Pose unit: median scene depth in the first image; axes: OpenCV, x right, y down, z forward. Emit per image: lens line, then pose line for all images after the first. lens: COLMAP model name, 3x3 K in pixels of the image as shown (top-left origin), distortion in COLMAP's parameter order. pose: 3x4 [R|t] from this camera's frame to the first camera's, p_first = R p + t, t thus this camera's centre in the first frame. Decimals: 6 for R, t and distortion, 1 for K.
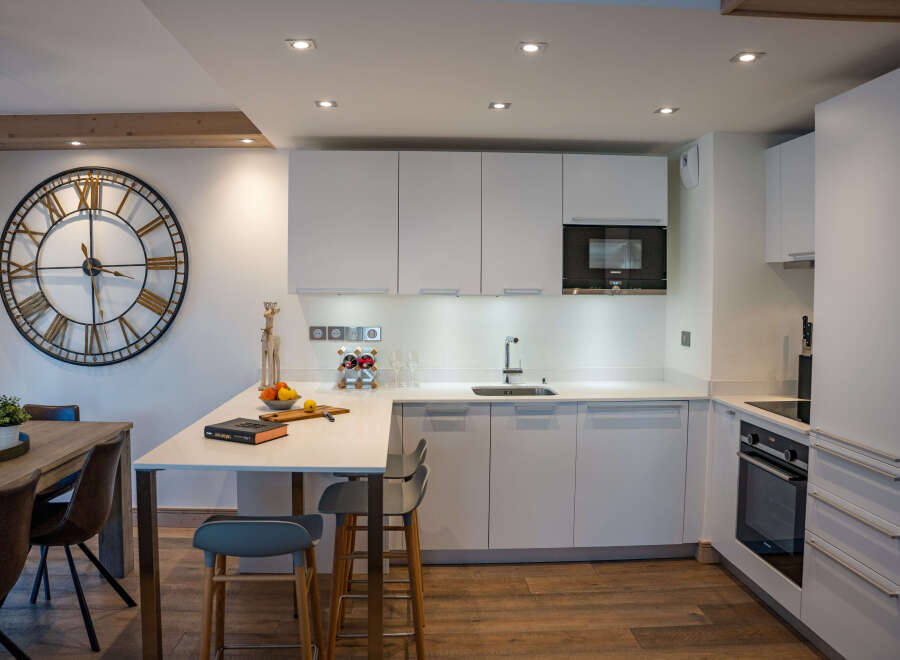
lens RADIAL K [[705.3, 0, 445.5], [0, 705.3, 308.8], [0, 0, 1]] dist [-0.166627, 0.104677]
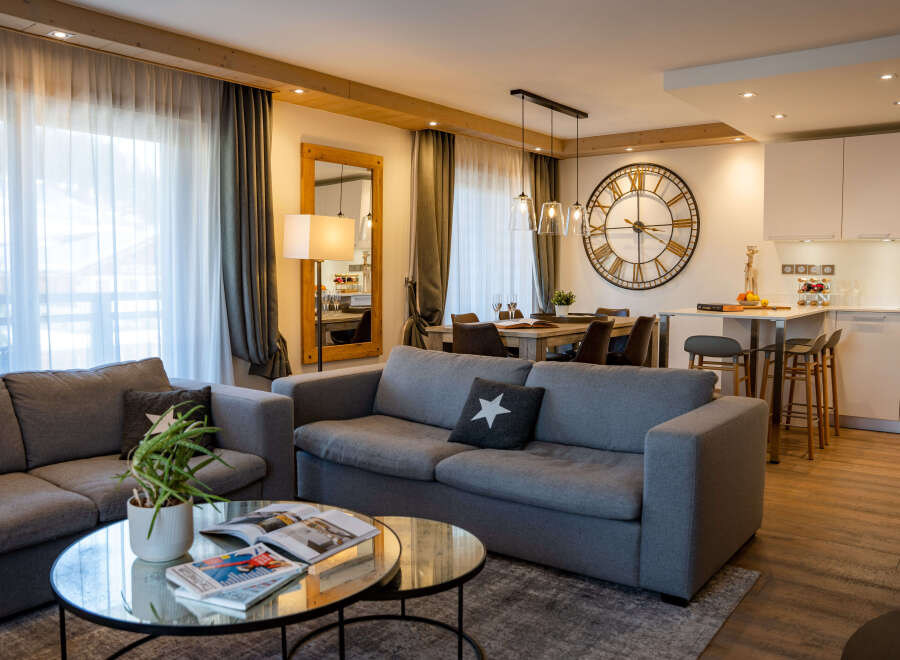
lens RADIAL K [[766.7, 0, 451.7], [0, 766.7, 321.3], [0, 0, 1]] dist [-0.101780, 0.059835]
pose [[0.761010, 0.040304, -0.647487, 0.302530], [-0.018621, 0.999014, 0.040300, 0.094378], [0.648473, -0.018612, 0.761010, -0.631294]]
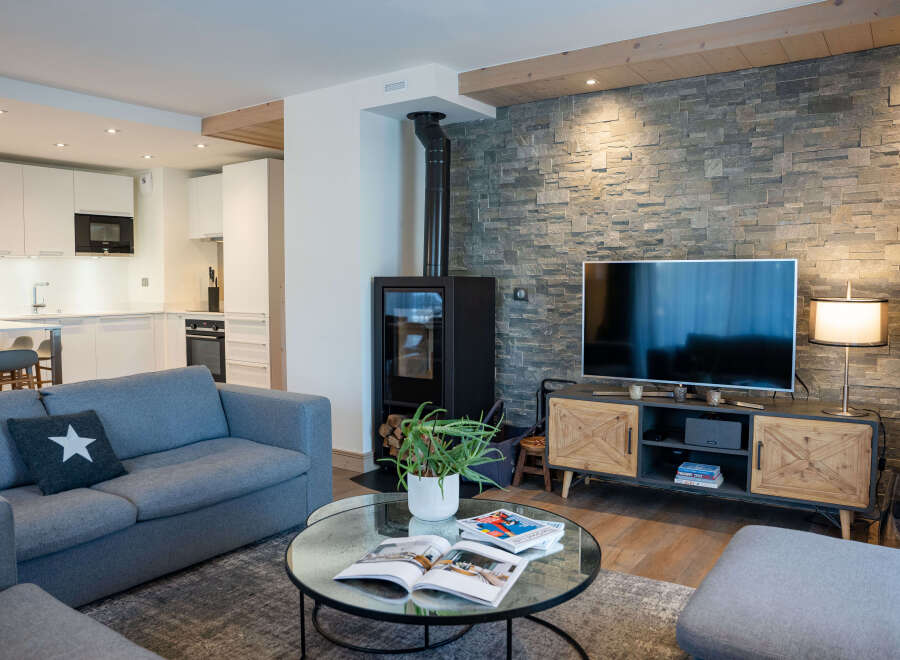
lens RADIAL K [[705.3, 0, 453.9], [0, 705.3, 323.9], [0, 0, 1]] dist [-0.166627, 0.104677]
pose [[0.602680, -0.055540, 0.796048, -0.550168], [0.029806, 0.998446, 0.047095, 0.088326], [-0.797426, -0.004656, 0.603399, -0.650785]]
